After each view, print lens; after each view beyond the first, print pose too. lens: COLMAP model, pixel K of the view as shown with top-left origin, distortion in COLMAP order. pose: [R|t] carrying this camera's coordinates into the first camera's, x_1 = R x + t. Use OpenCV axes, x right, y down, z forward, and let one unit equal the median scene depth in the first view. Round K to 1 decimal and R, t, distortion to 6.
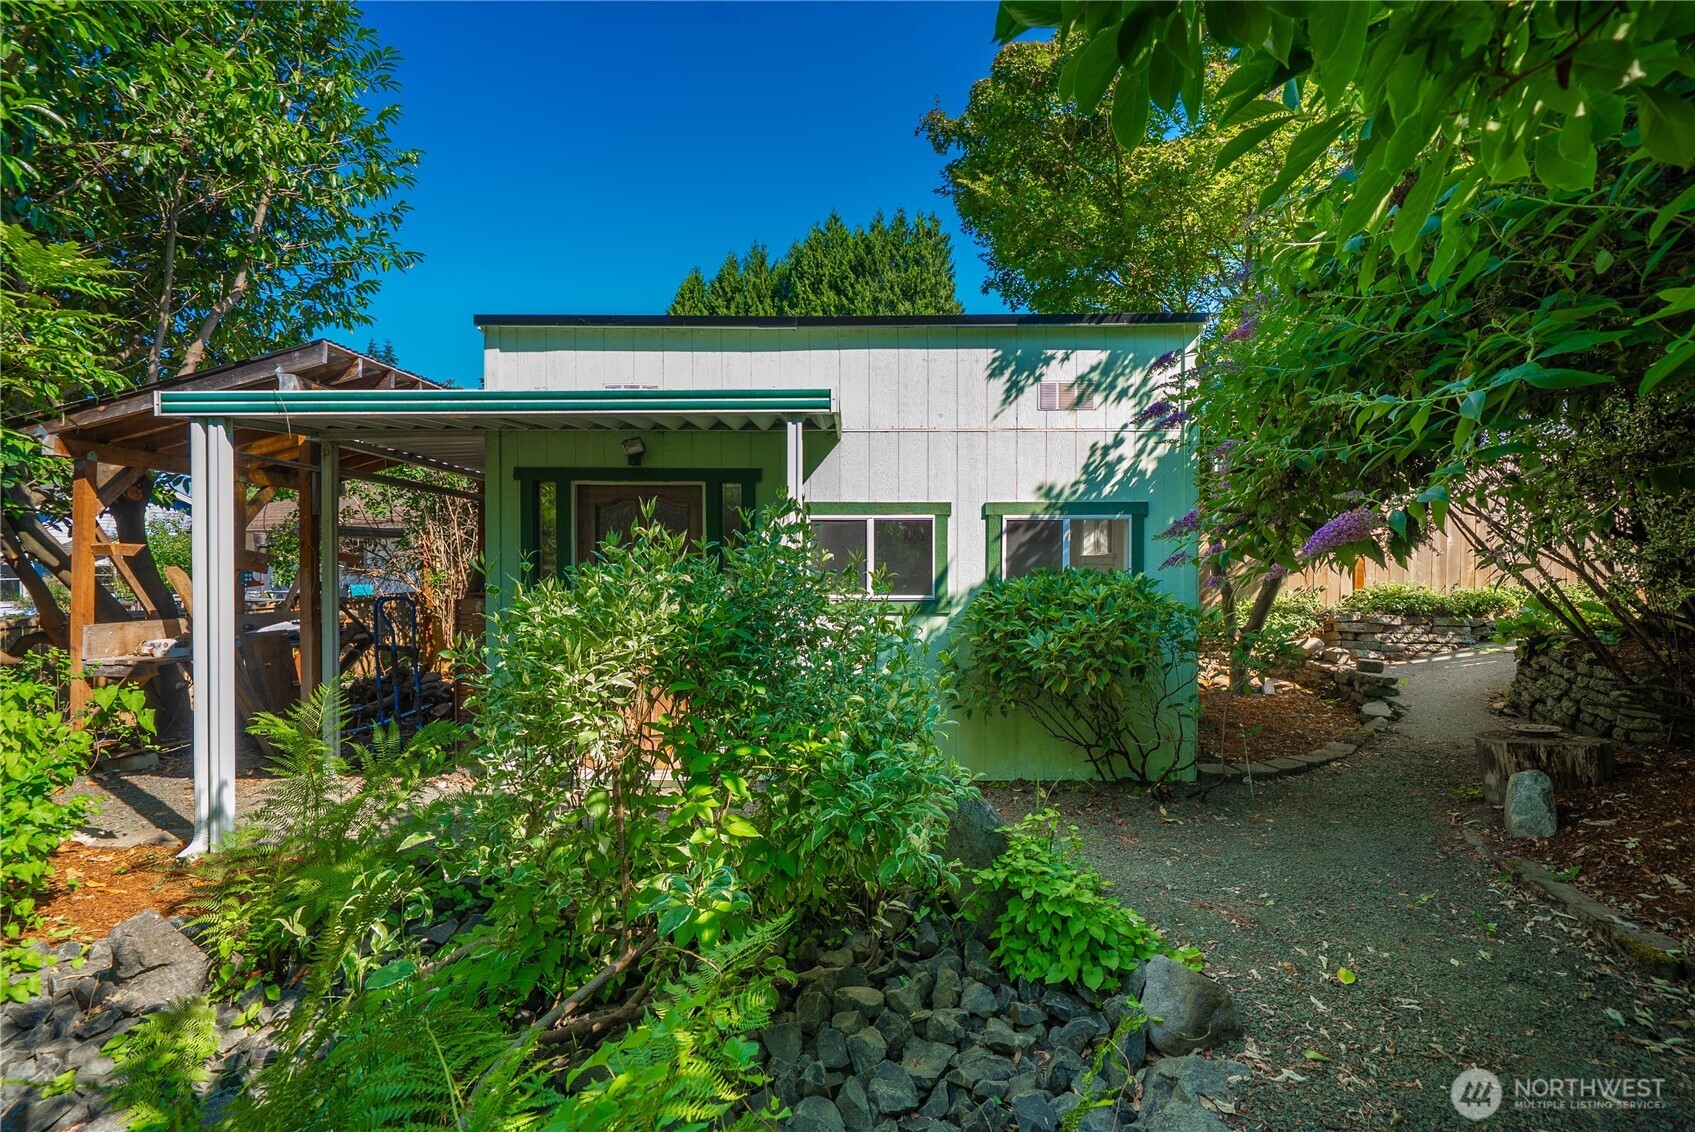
lens RADIAL K [[794.4, 0, 853.5], [0, 794.4, 573.4], [0, 0, 1]] dist [-0.004690, 0.001689]
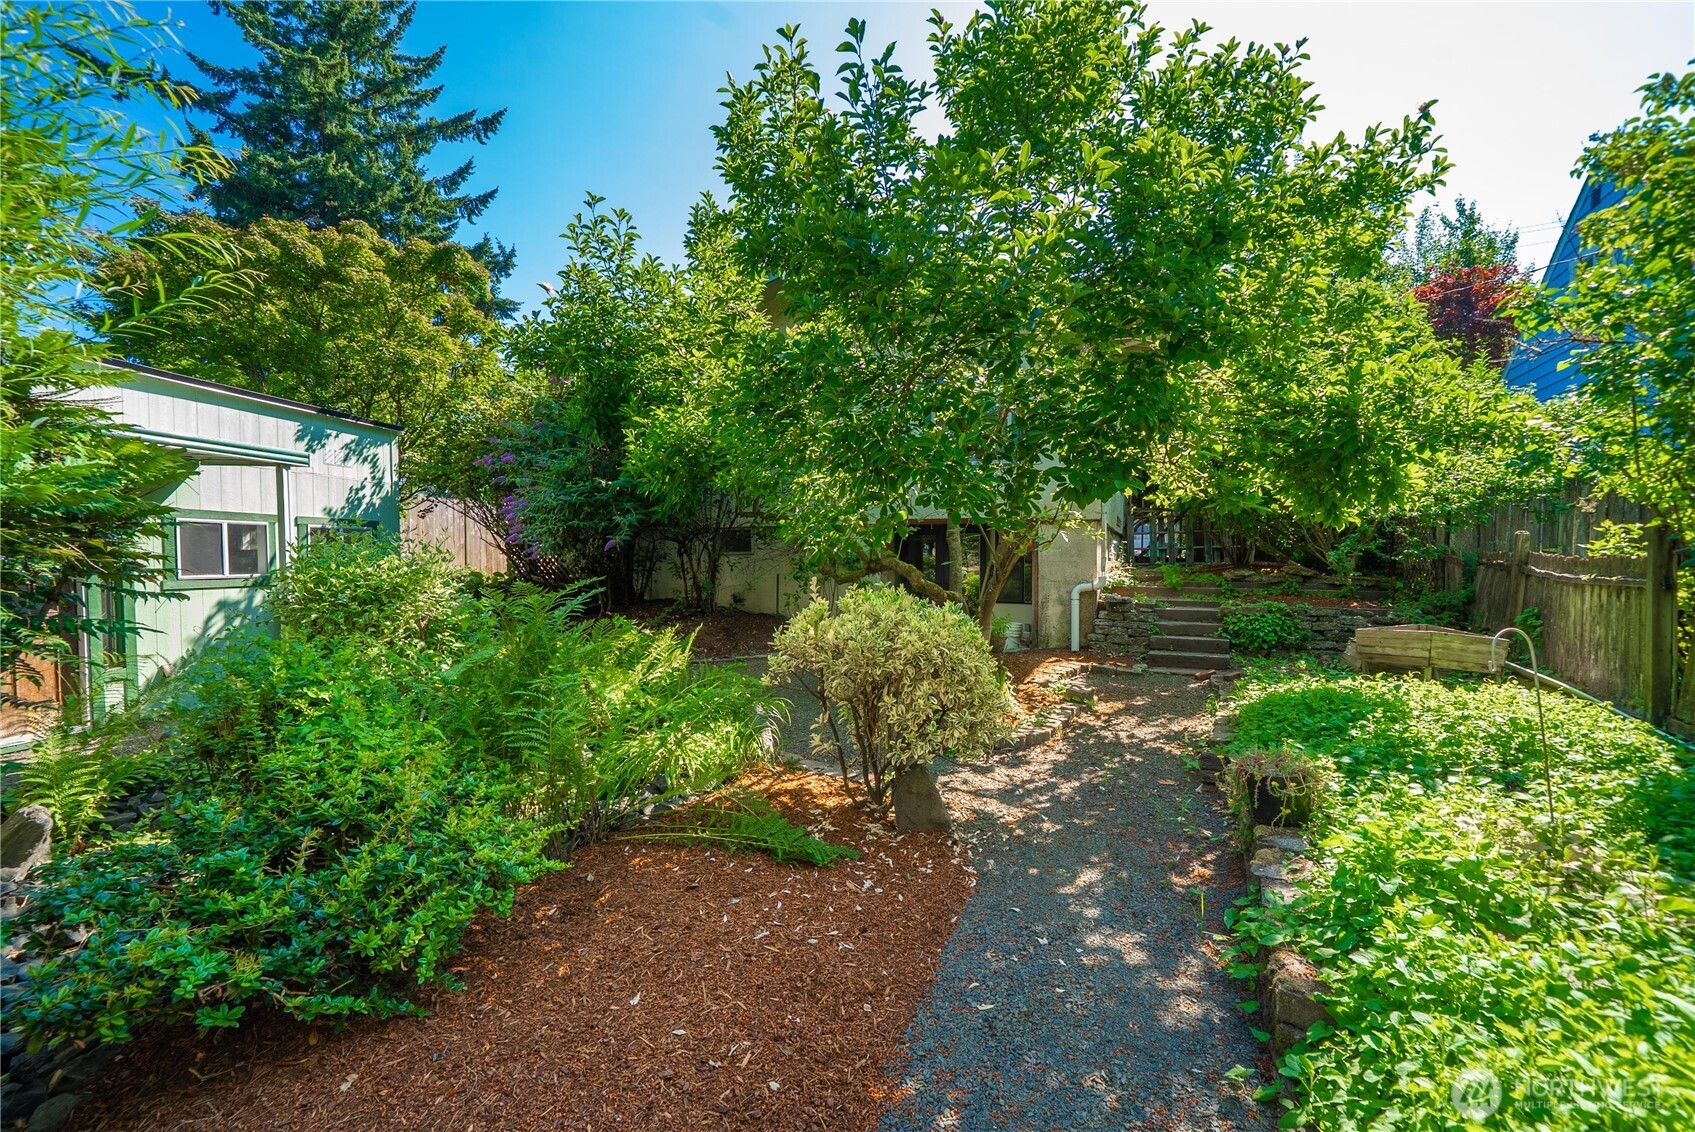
lens RADIAL K [[677.8, 0, 842.3], [0, 677.8, 570.5], [0, 0, 1]] dist [-0.012734, 0.001085]
pose [[0.122934, -0.020558, 0.992202, -1.074240], [0.019673, 0.999639, 0.018275, 0.019478], [-0.992220, 0.017273, 0.123294, -0.285389]]
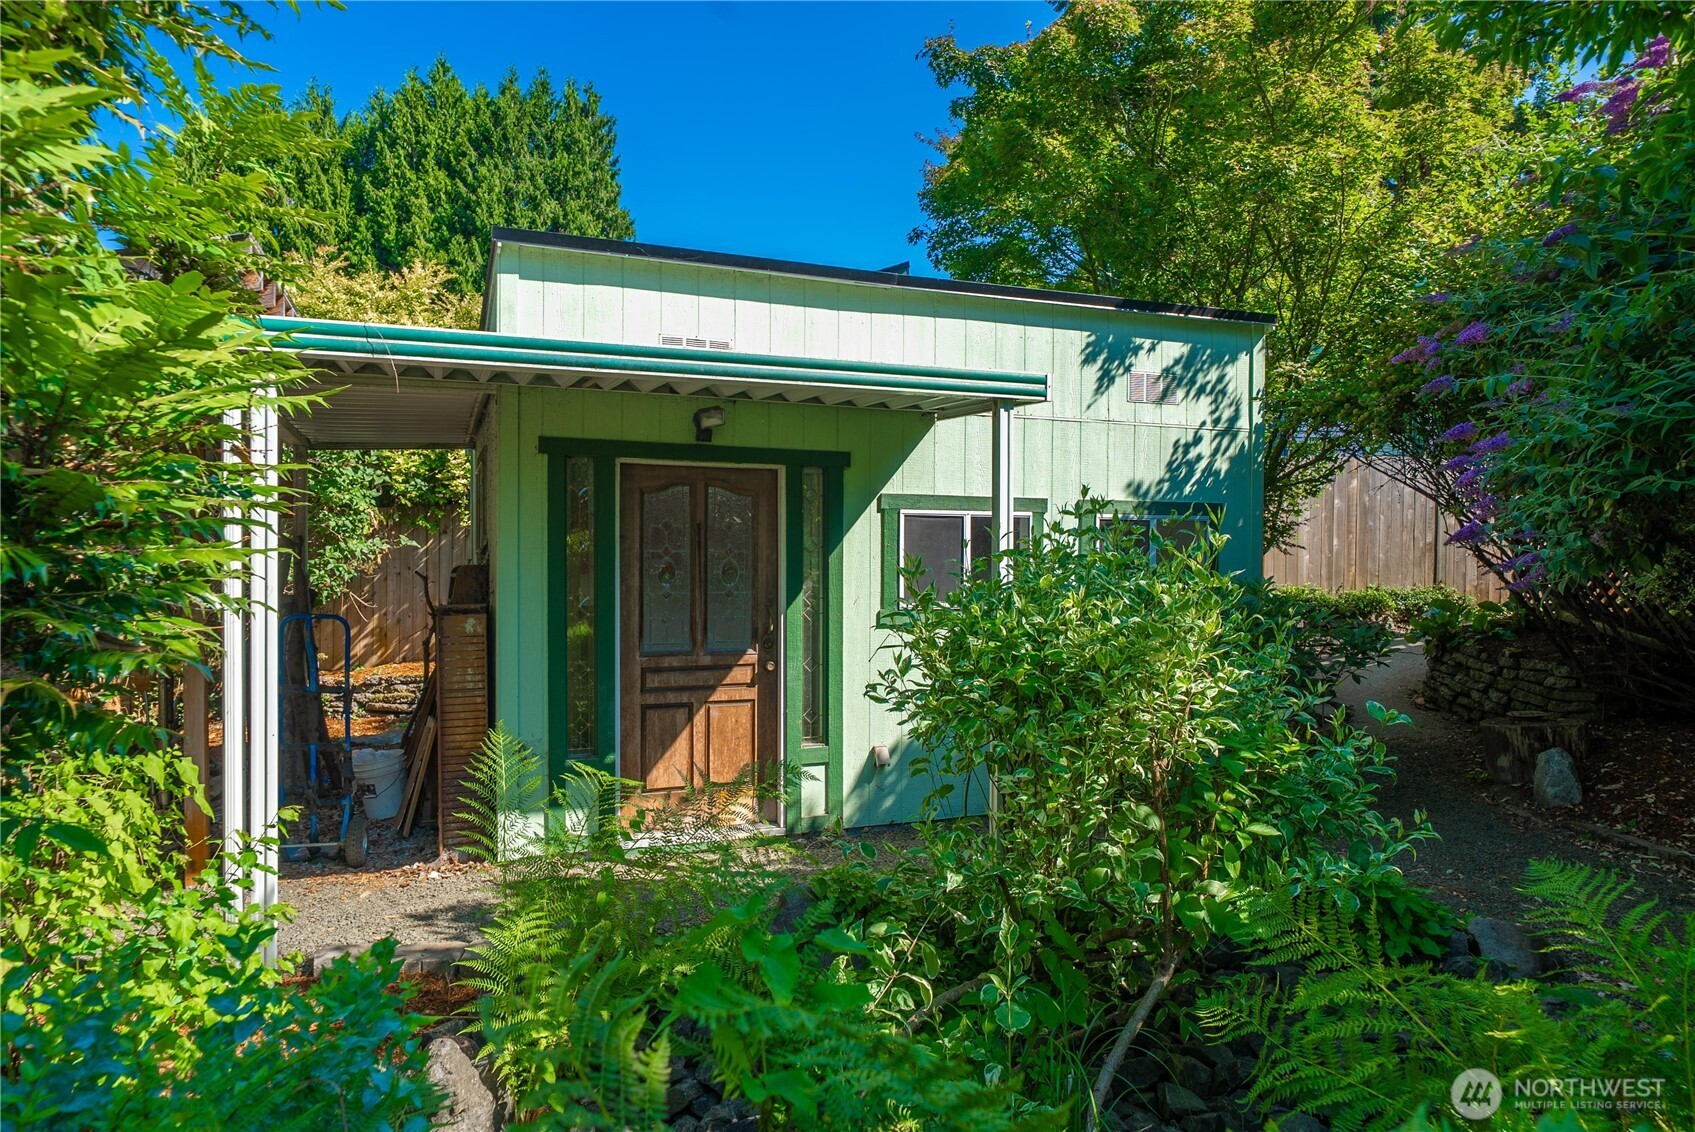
lens RADIAL K [[1082.2, 0, 833.5], [0, 1082.2, 568.8], [0, 0, 1]] dist [0.002201, -0.000485]
pose [[0.924898, -0.000263, 0.380215, -0.570434], [0.002685, 0.999979, -0.005840, -0.003335], [-0.380205, 0.006422, 0.924880, -0.043154]]
